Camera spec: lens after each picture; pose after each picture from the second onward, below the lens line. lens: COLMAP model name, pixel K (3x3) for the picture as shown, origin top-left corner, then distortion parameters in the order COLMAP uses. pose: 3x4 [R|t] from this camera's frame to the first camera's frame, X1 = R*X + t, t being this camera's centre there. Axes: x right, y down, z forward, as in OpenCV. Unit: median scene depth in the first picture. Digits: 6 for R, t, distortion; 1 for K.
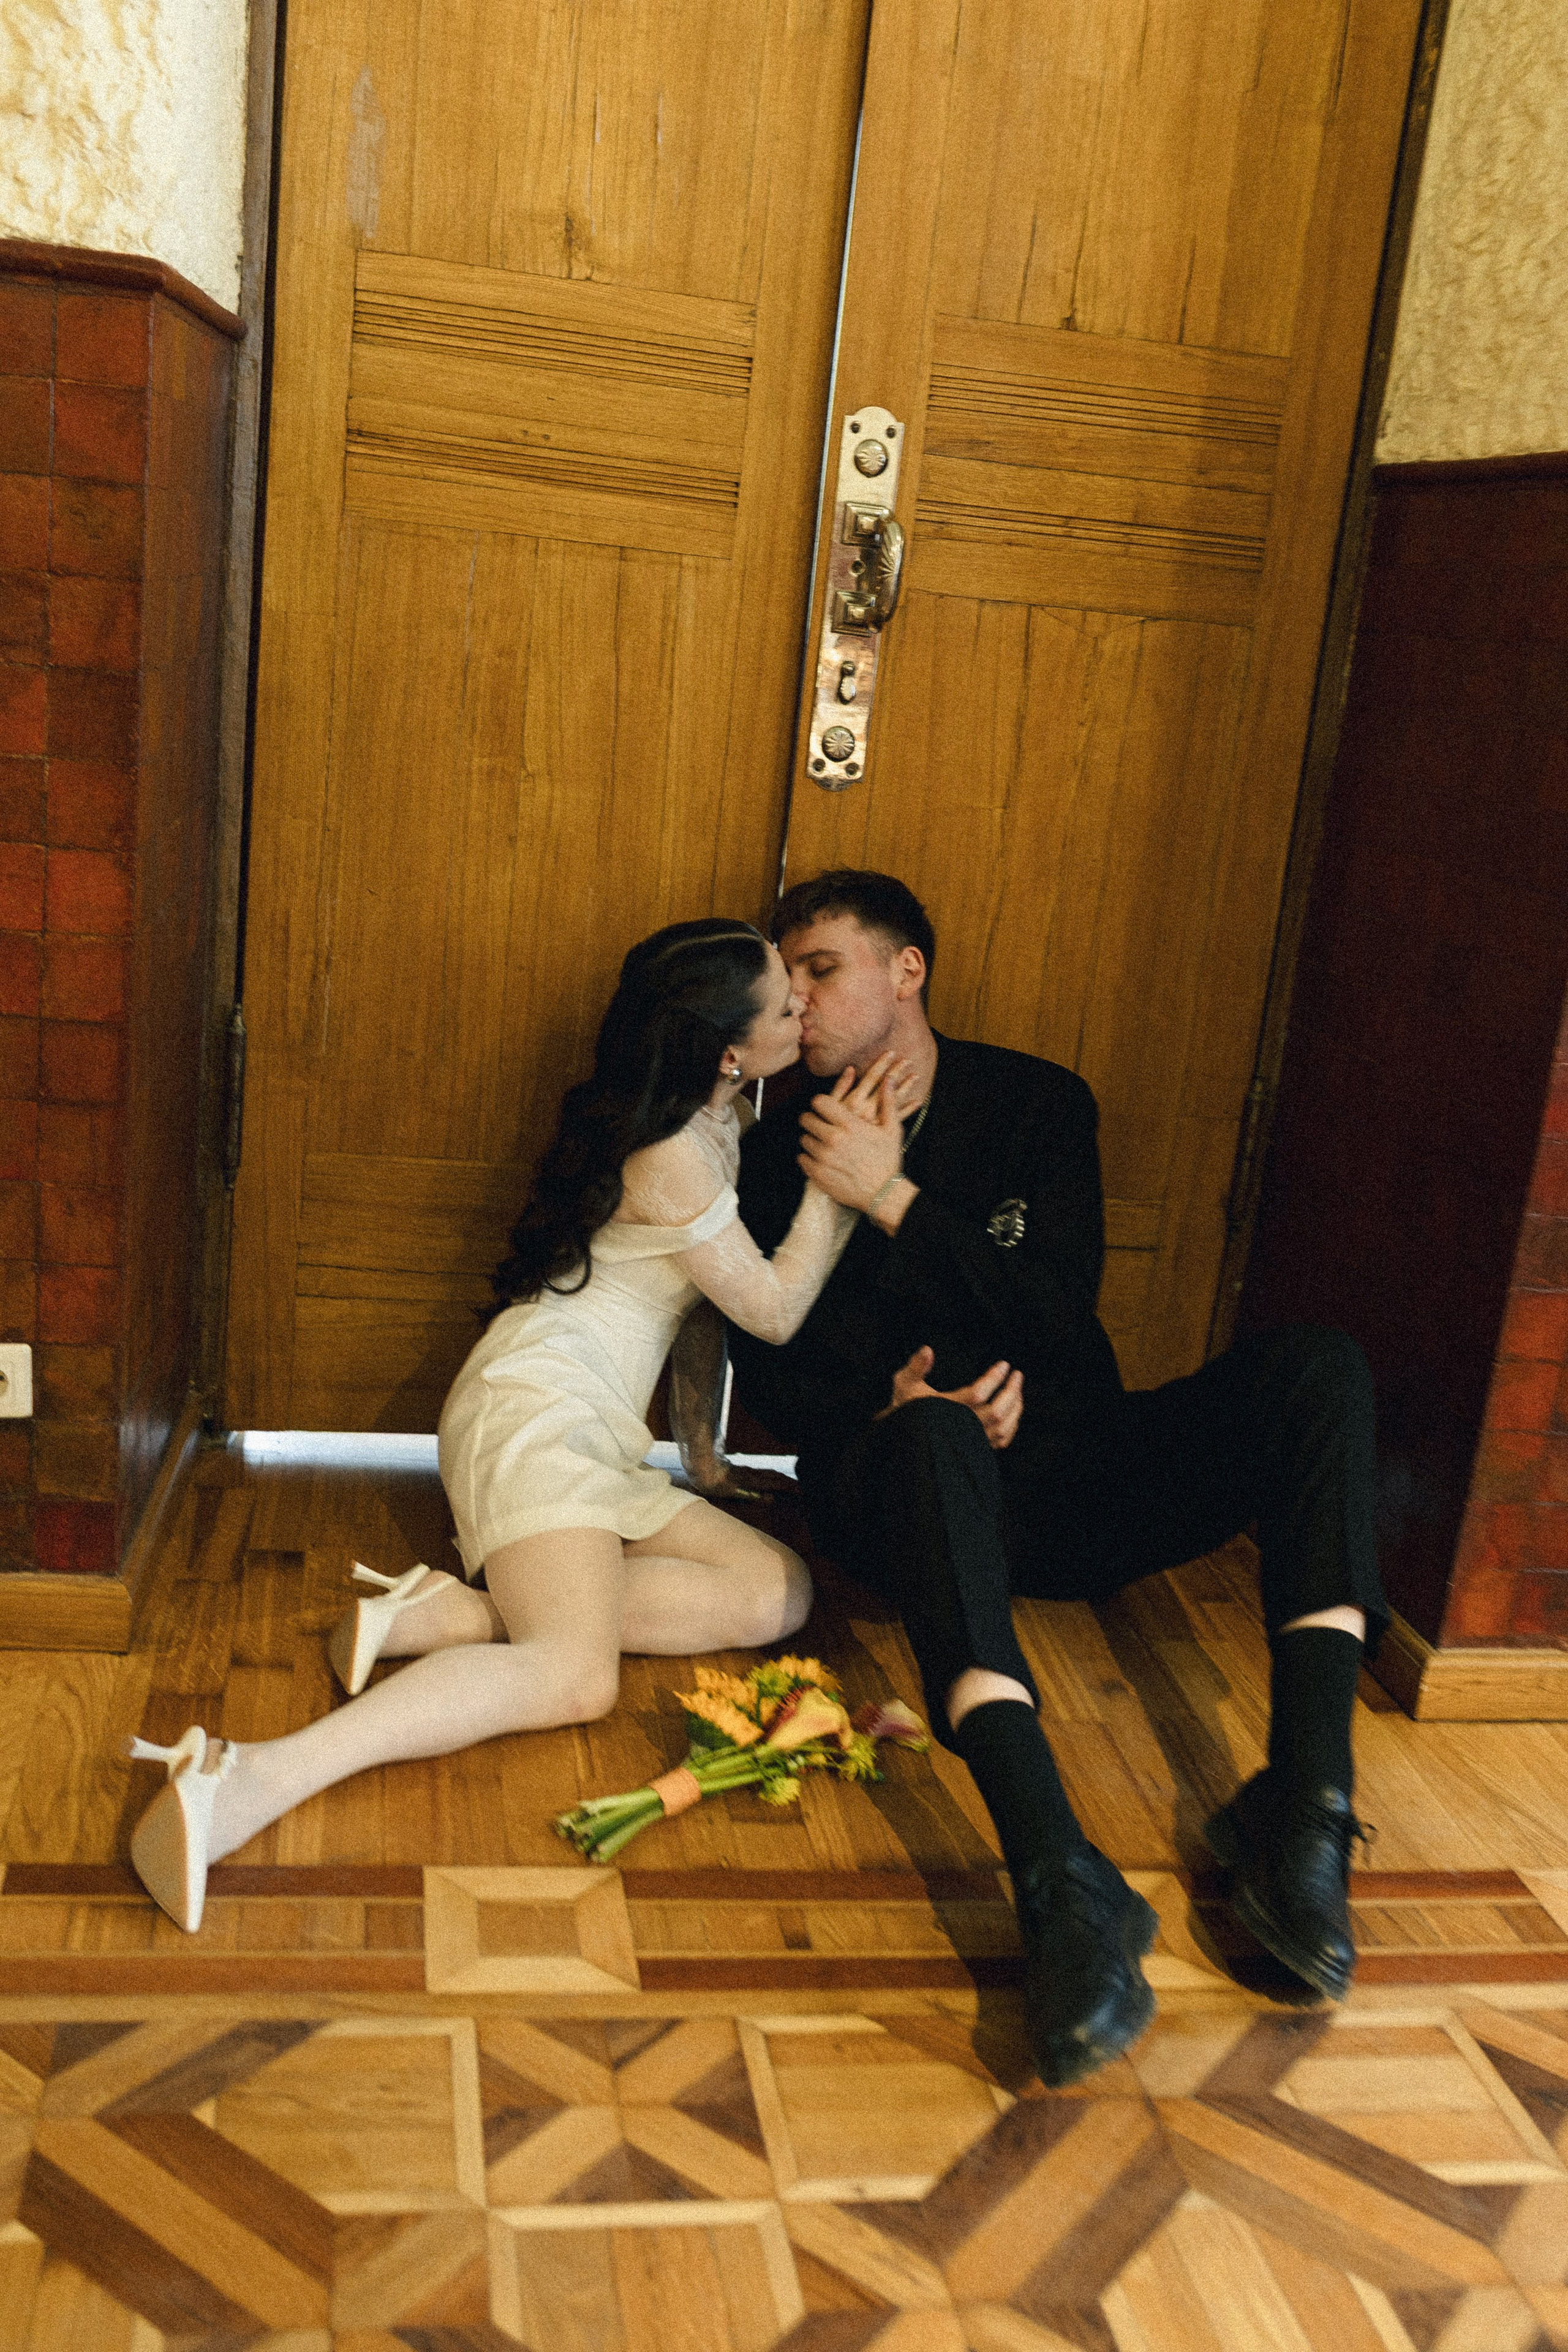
lens RADIAL K [[2365.4, 0, 865.7], [0, 2365.4, 1185.3], [0, 0, 1]] dist [0.006473, 0.017367]
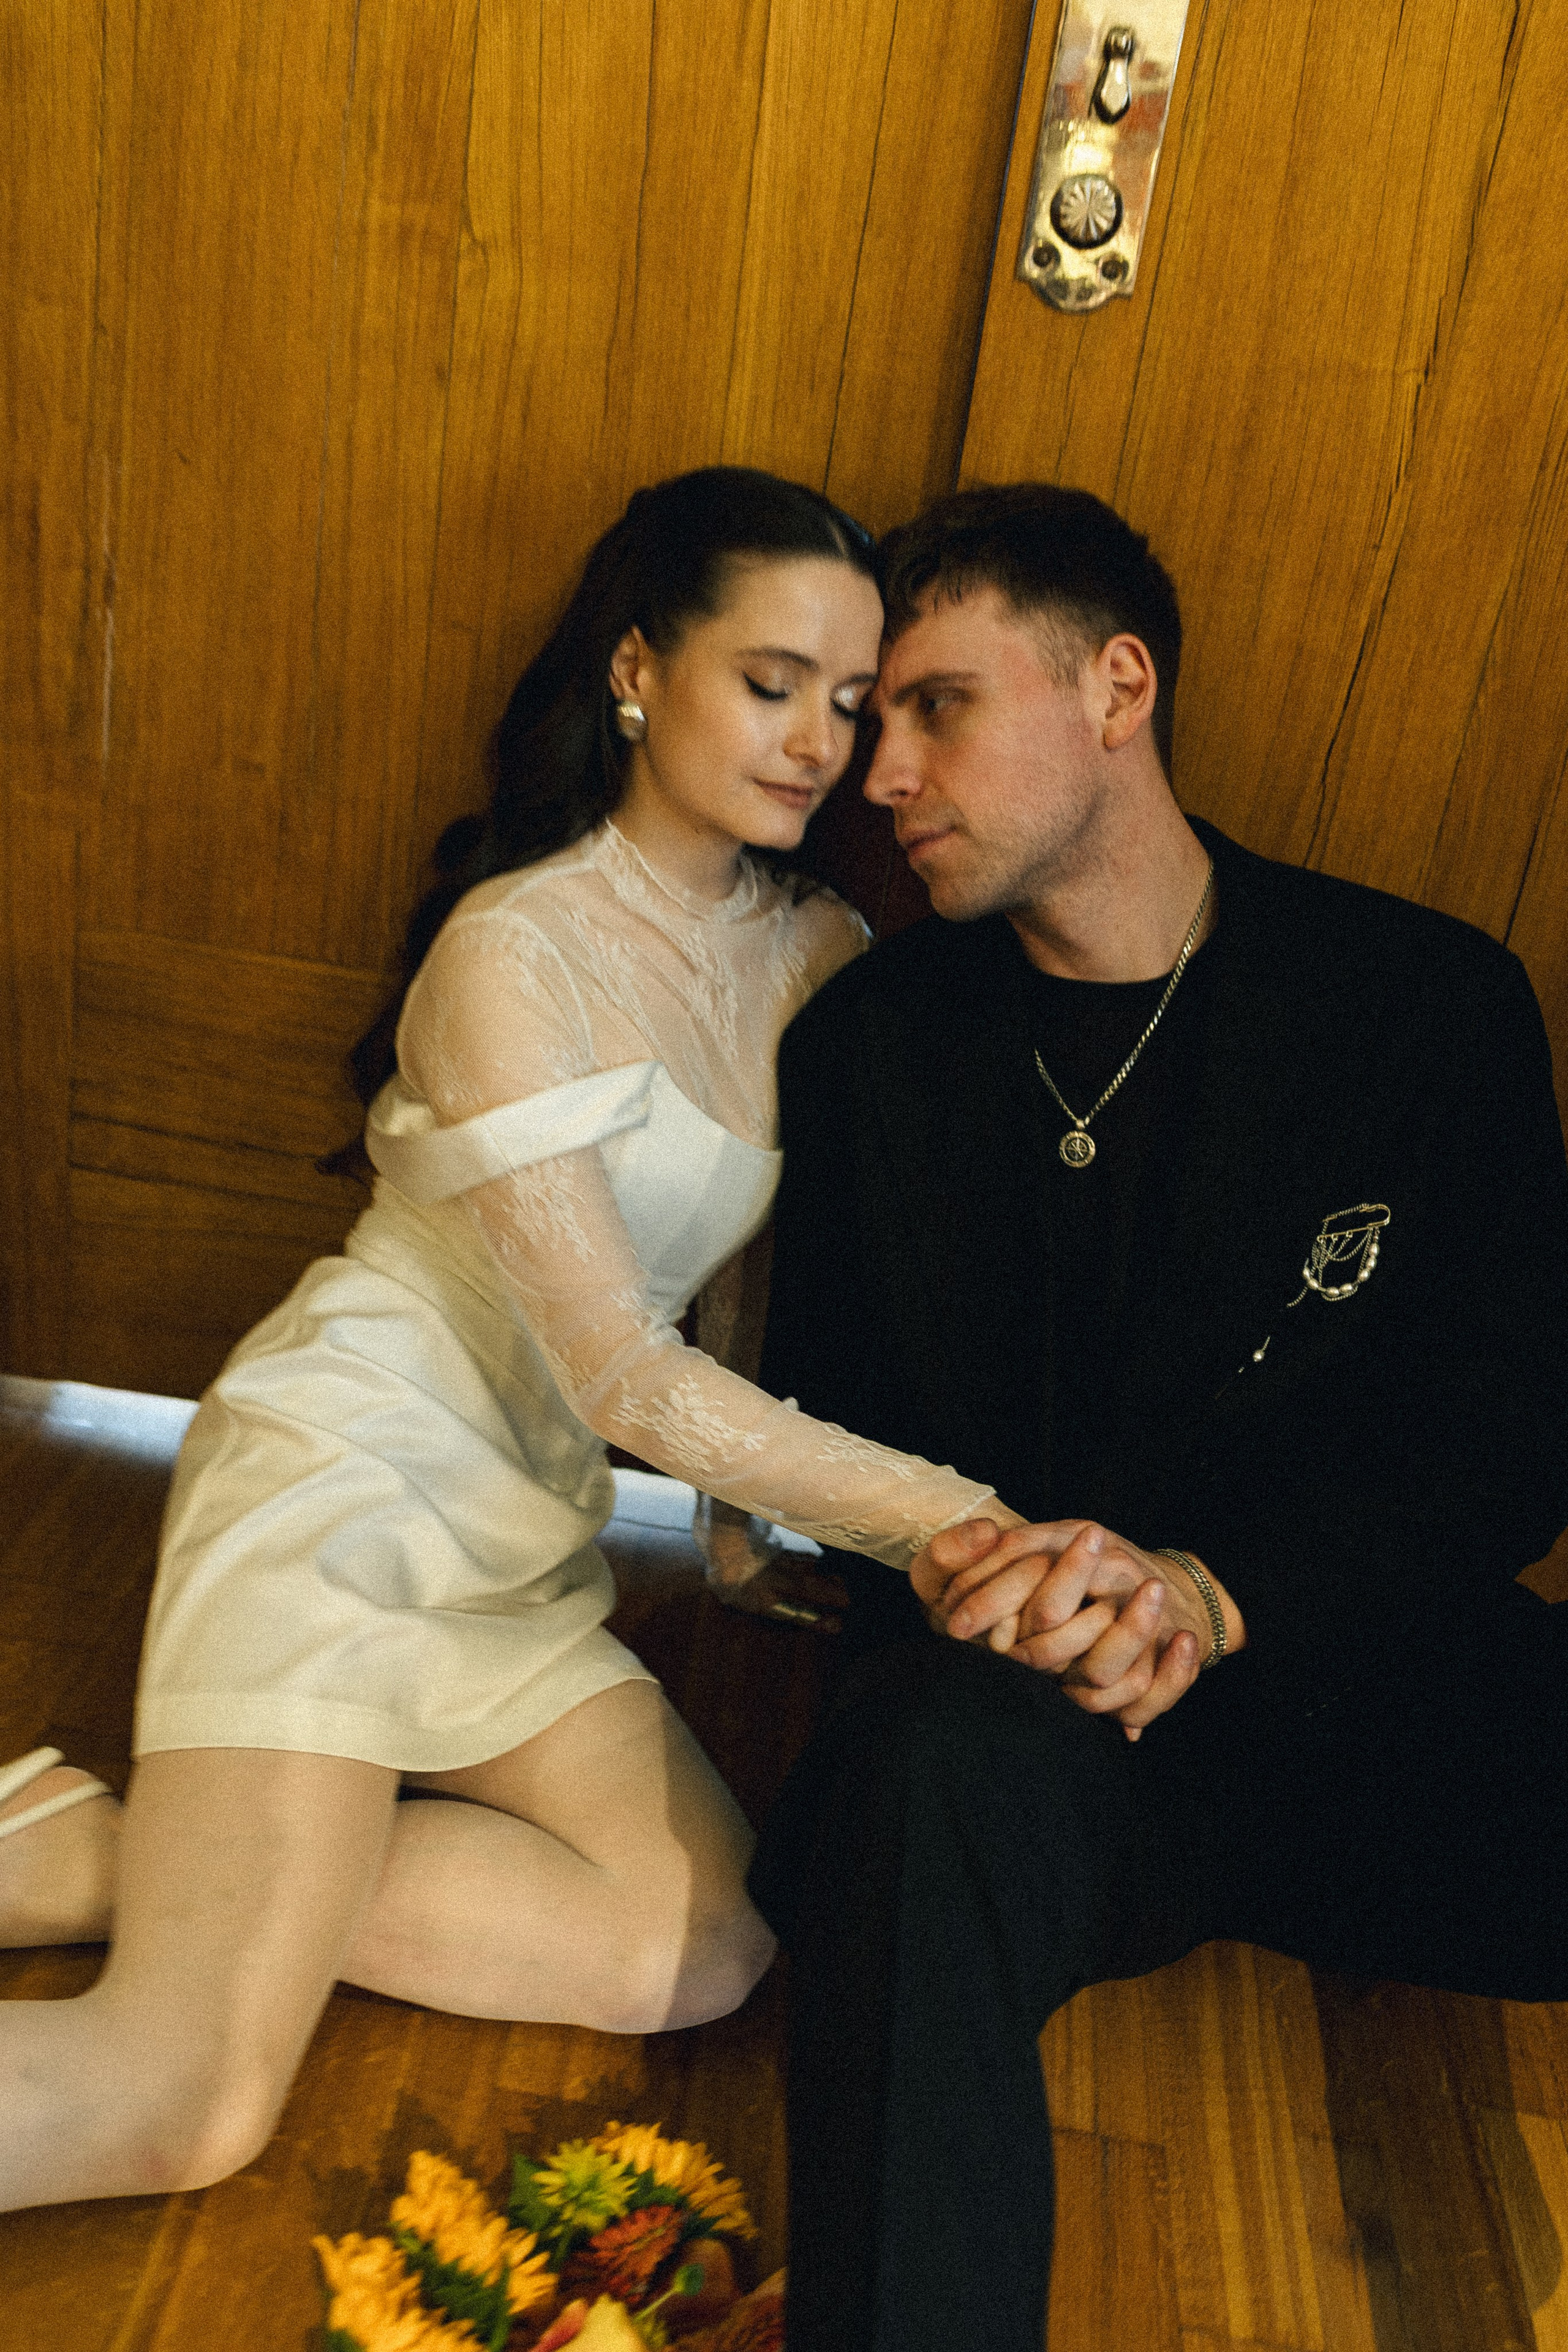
lens RADIAL K [[2354.0, 0, 784.4], [0, 2354.0, 1185.2], [0, 0, 1]] dist [0.000667, -0.004163]
pose [[0.963786, 0.133608, -0.230793, 0.067599], [-0.107643, 0.986713, 0.121700, -0.040275], [0.243987, -0.092449, 0.965362, 0.497298]]
